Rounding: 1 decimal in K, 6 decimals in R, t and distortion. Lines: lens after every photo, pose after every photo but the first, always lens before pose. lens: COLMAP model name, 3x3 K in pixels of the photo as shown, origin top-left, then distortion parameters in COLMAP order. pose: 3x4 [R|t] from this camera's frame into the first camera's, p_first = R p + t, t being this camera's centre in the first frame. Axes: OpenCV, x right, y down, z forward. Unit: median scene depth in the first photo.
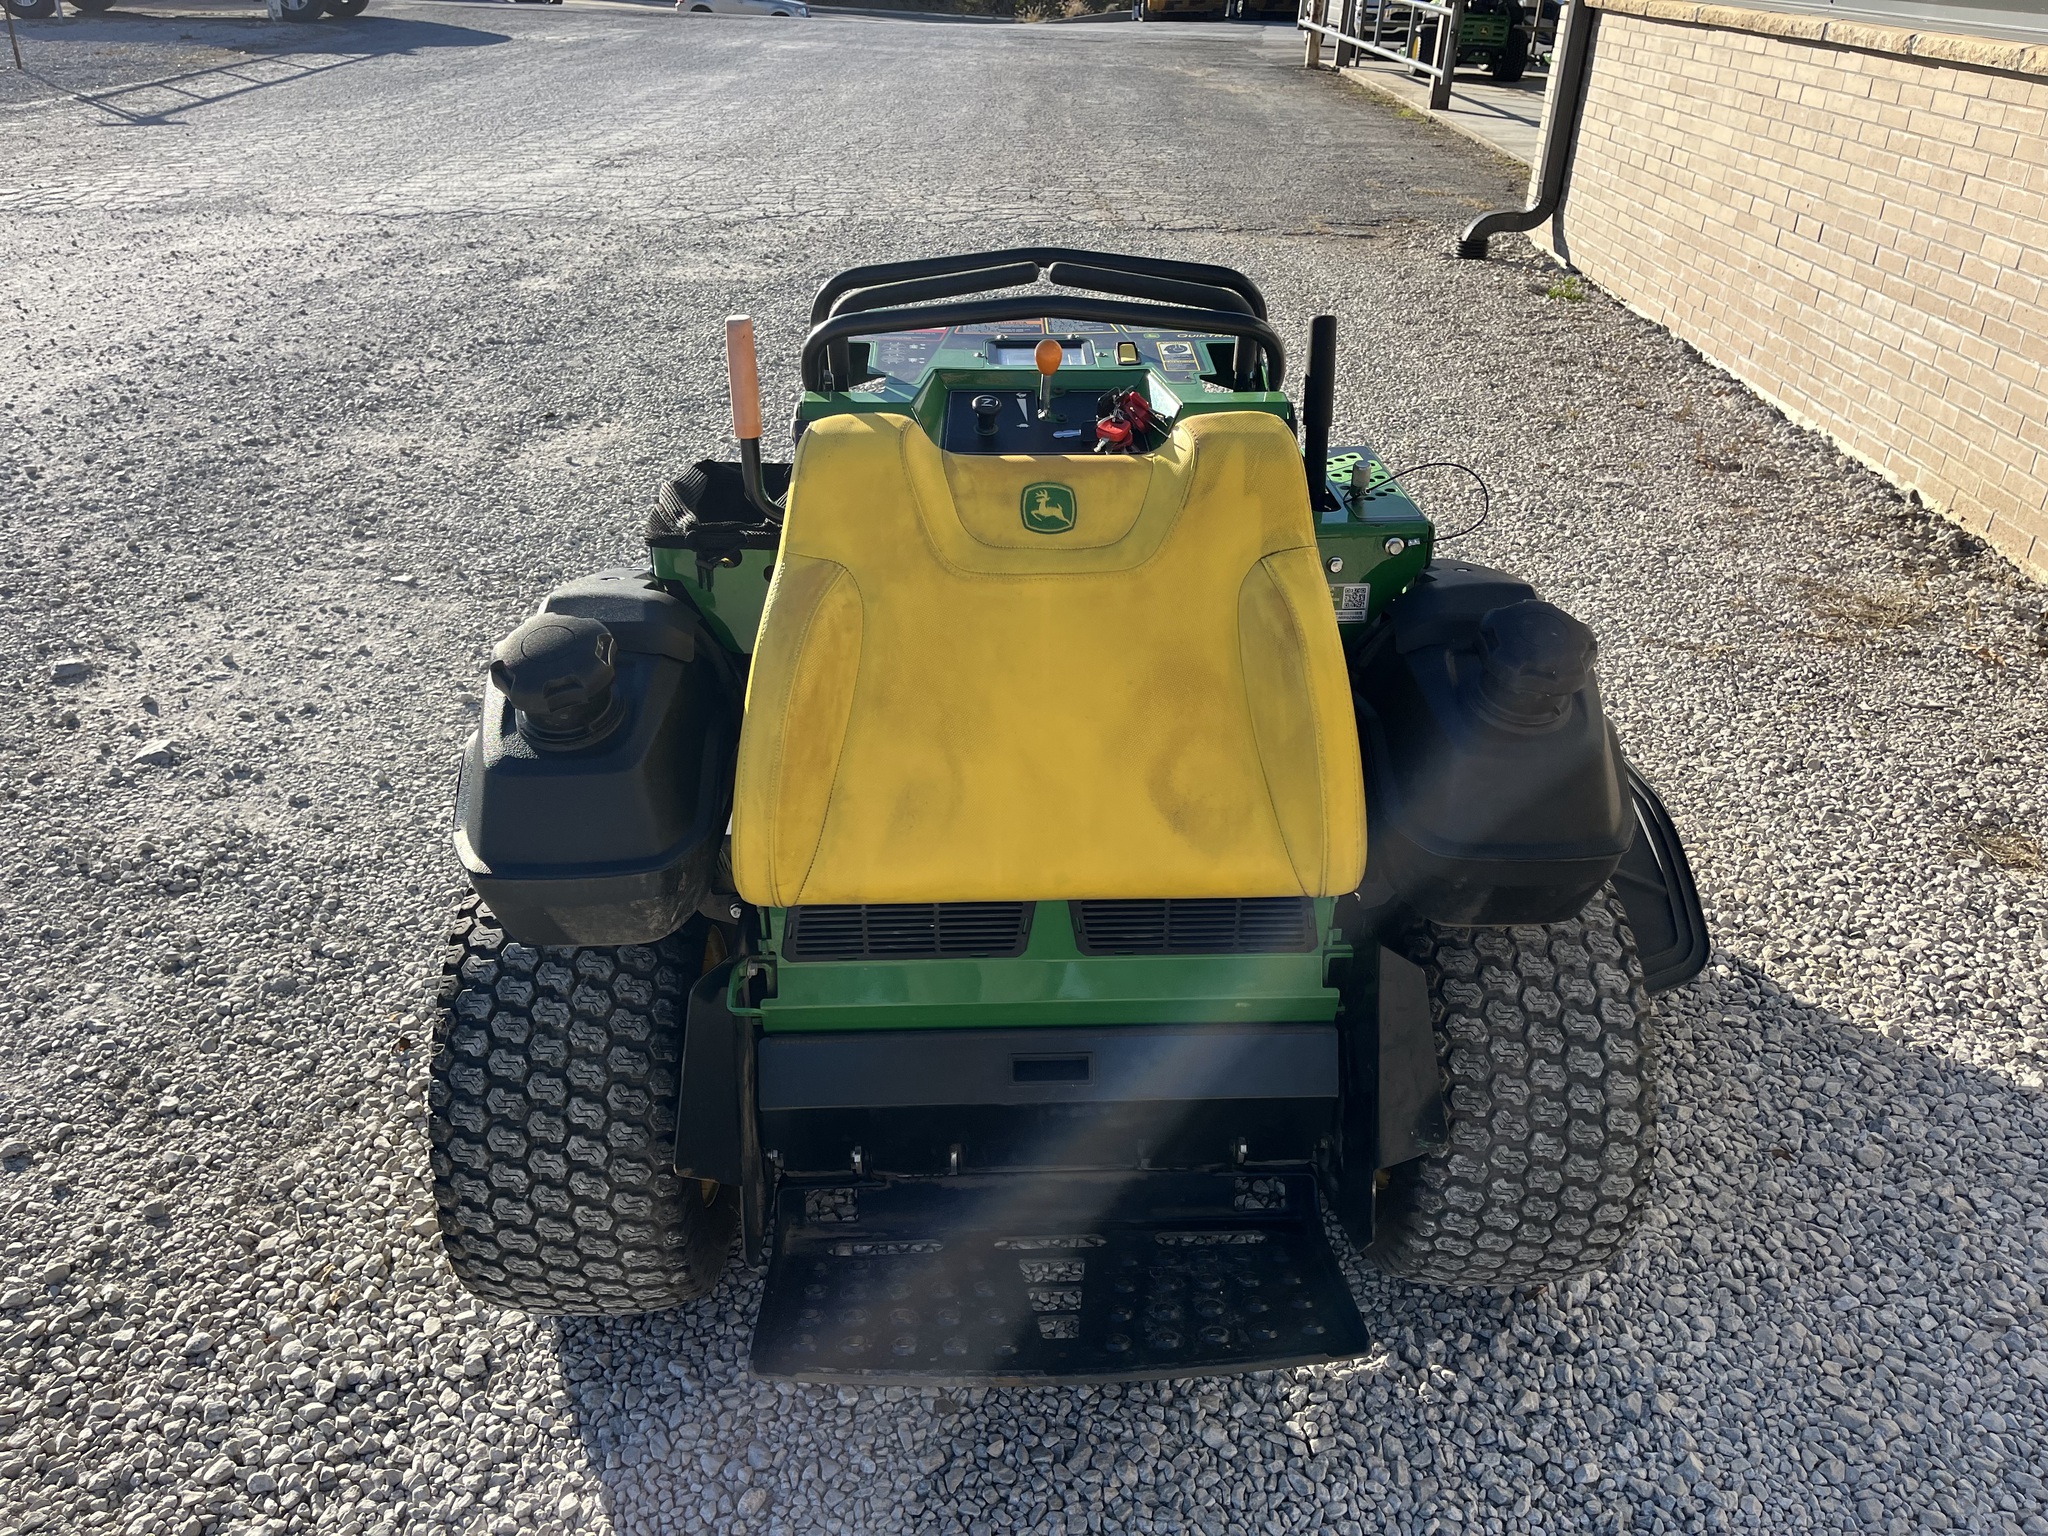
lens RADIAL K [[1548.3, 0, 1050.3], [0, 1548.3, 761.8], [0, 0, 1]] dist [0.074693, -0.102825]
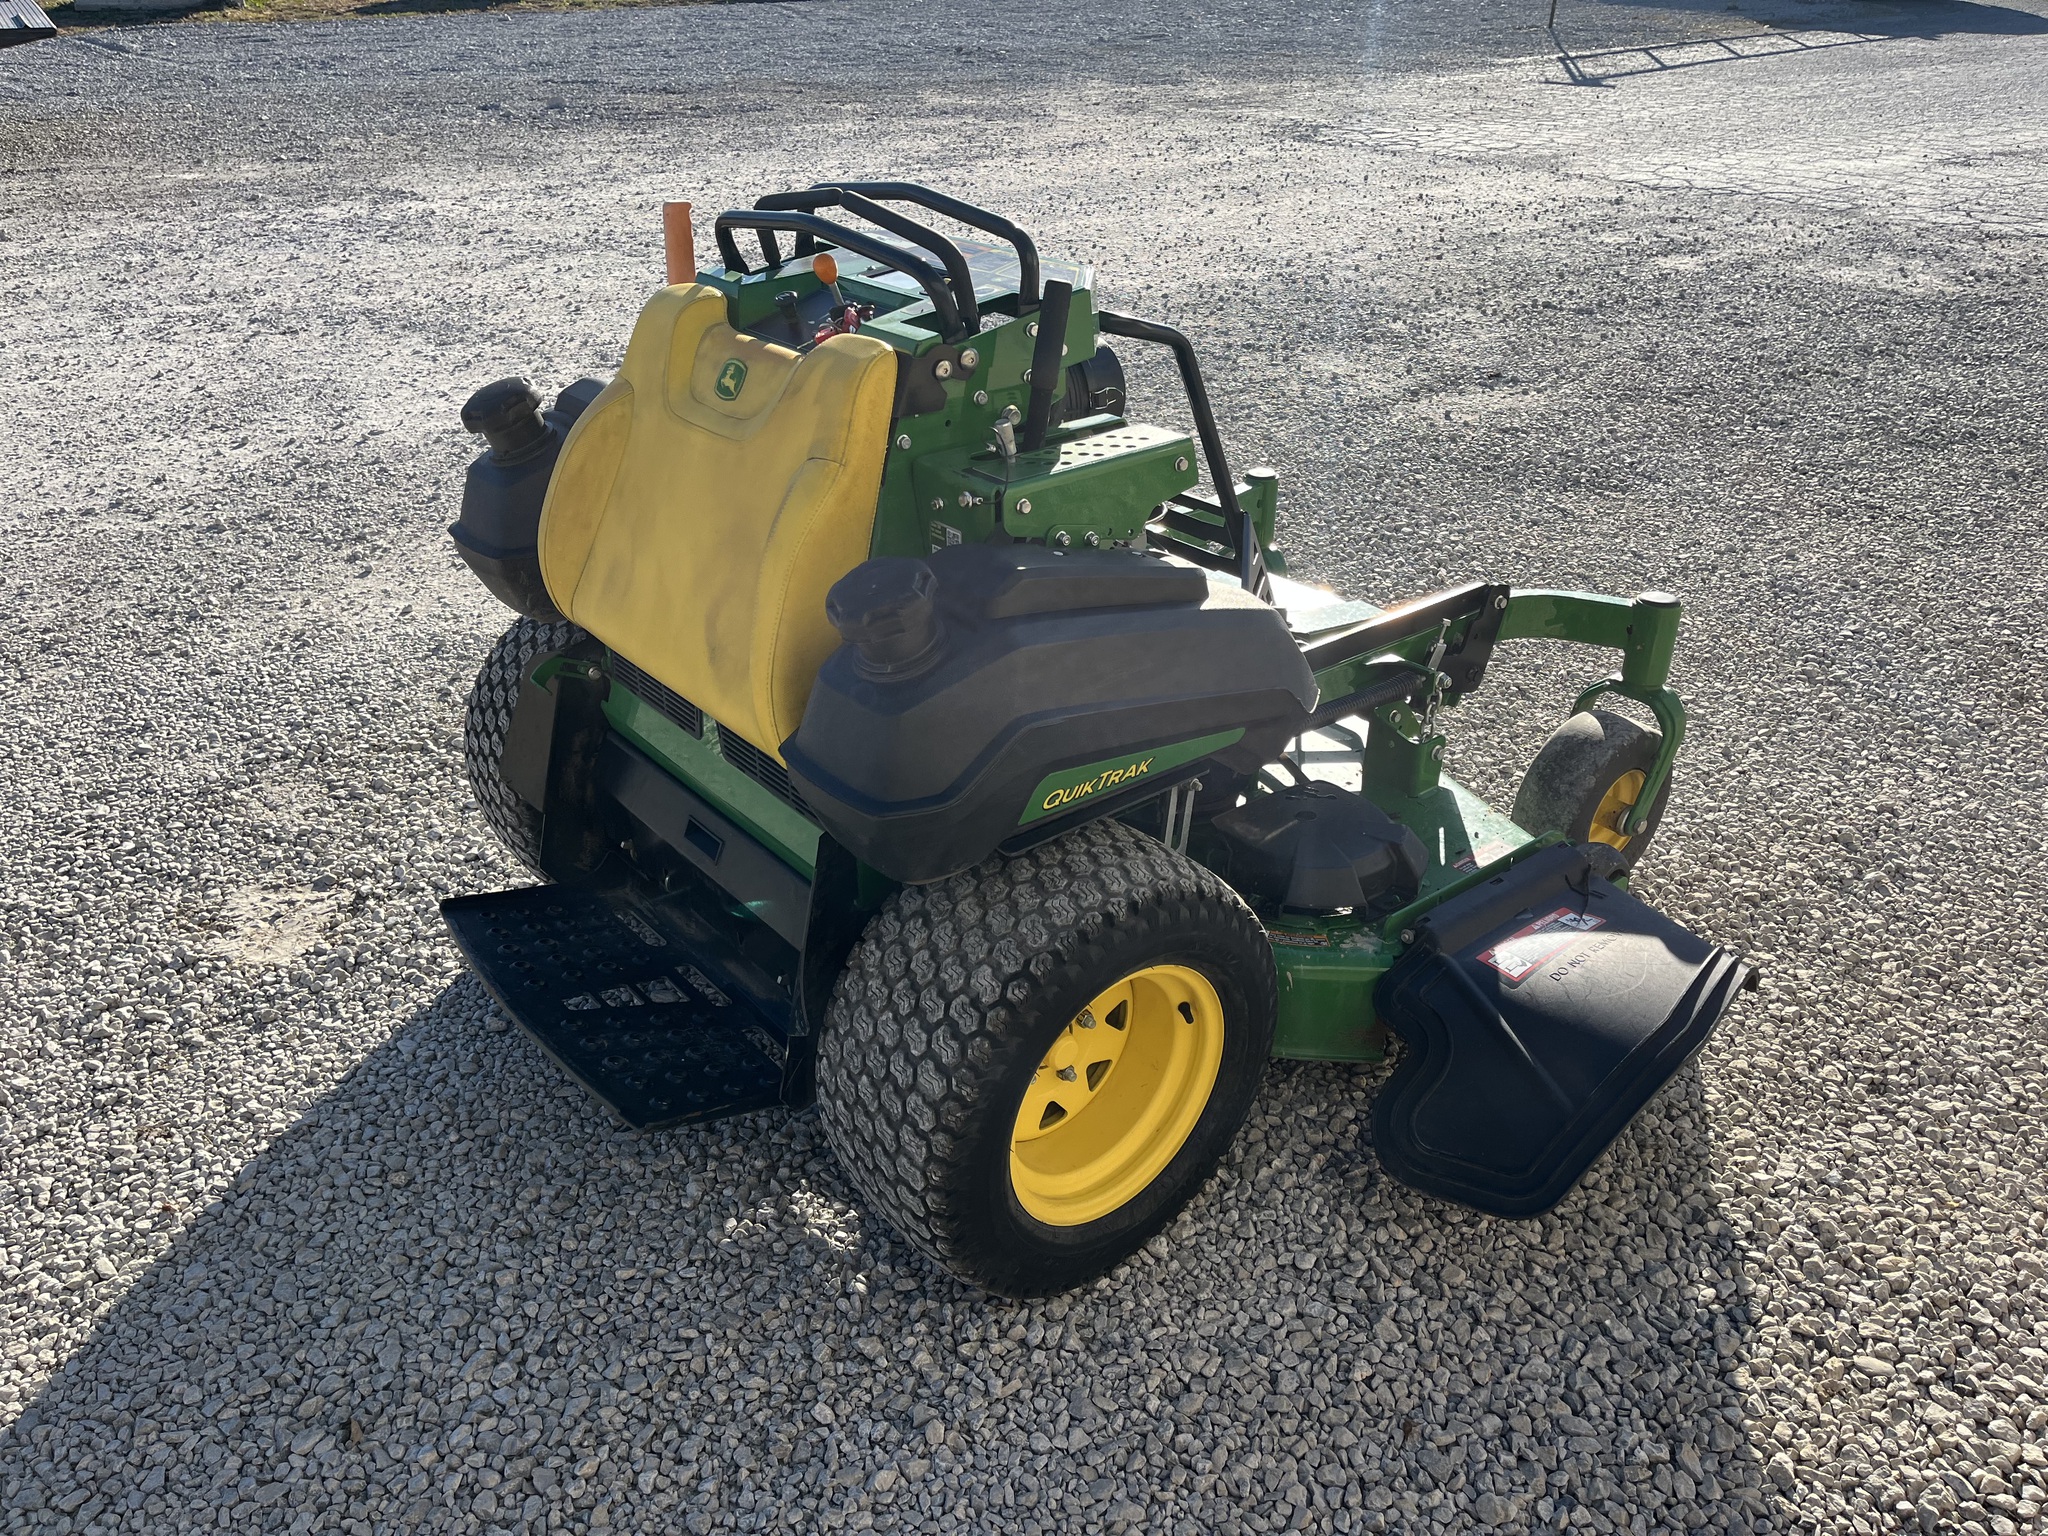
lens RADIAL K [[1548.3, 0, 1026.6], [0, 1548.3, 752.7], [0, 0, 1]] dist [0.074693, -0.102825]
pose [[0.598154, 0.366474, -0.712677, 0.969514], [-0.361252, 0.917134, 0.168410, -0.159508], [0.715339, 0.156721, 0.680977, 0.323618]]
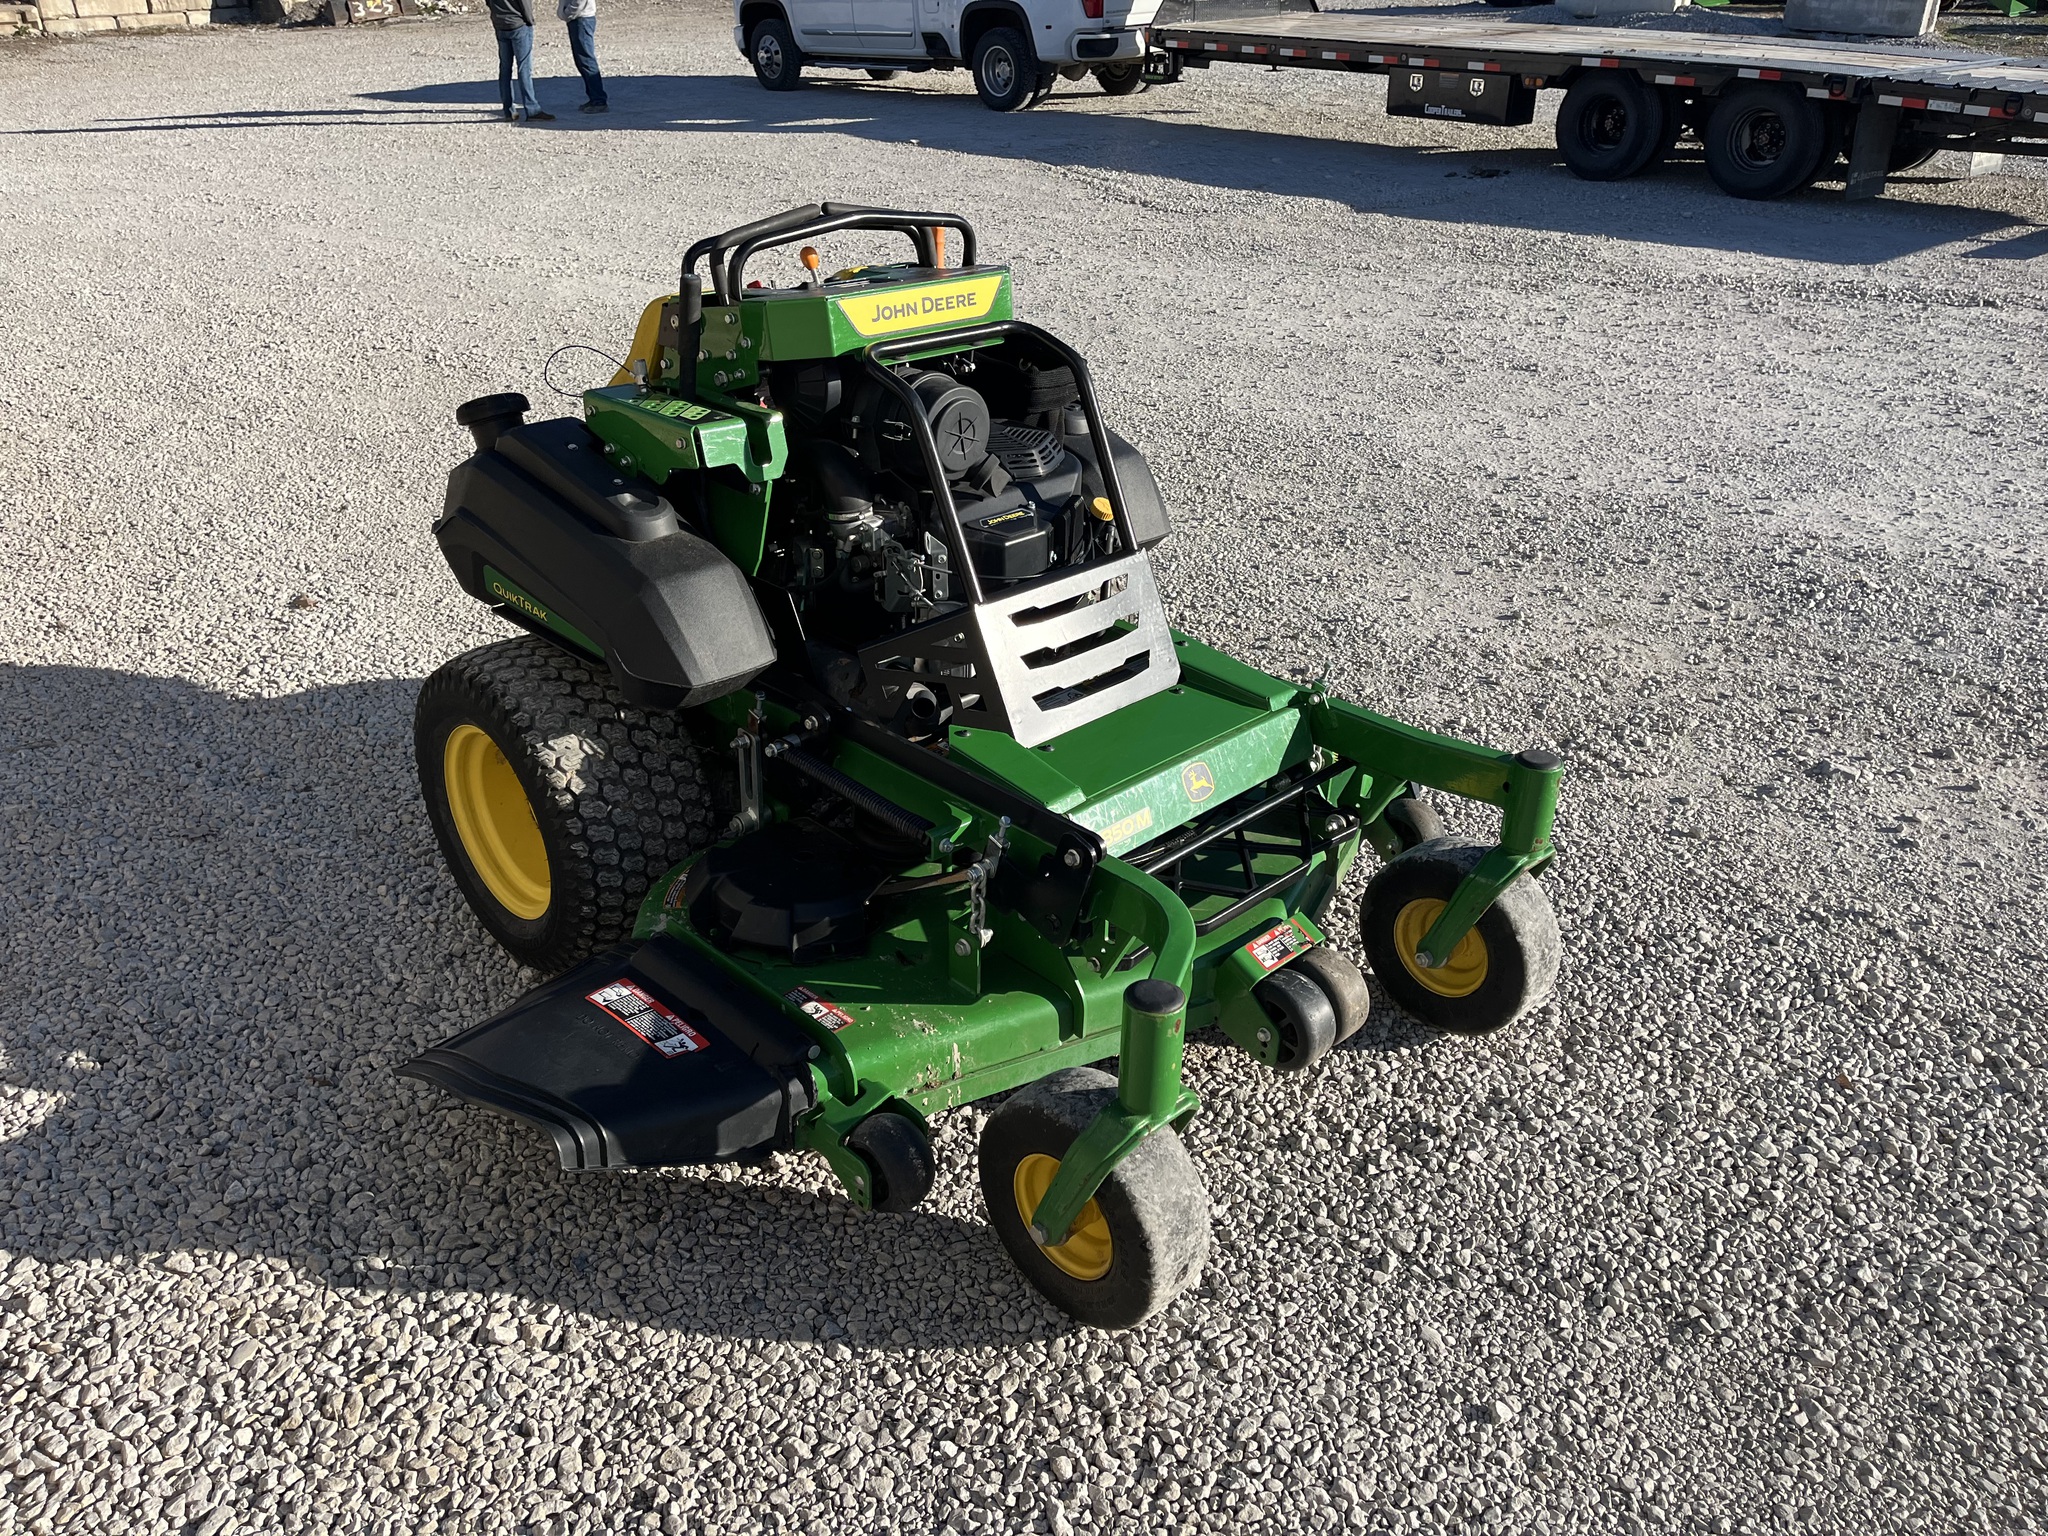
lens RADIAL K [[1548.3, 0, 1028.9], [0, 1548.3, 780.3], [0, 0, 1]] dist [0.074693, -0.102825]
pose [[-0.734859, 0.292624, -0.611844, 0.869958], [-0.331070, 0.632575, 0.700173, -1.001722], [0.591925, 0.717092, -0.367974, 1.893958]]
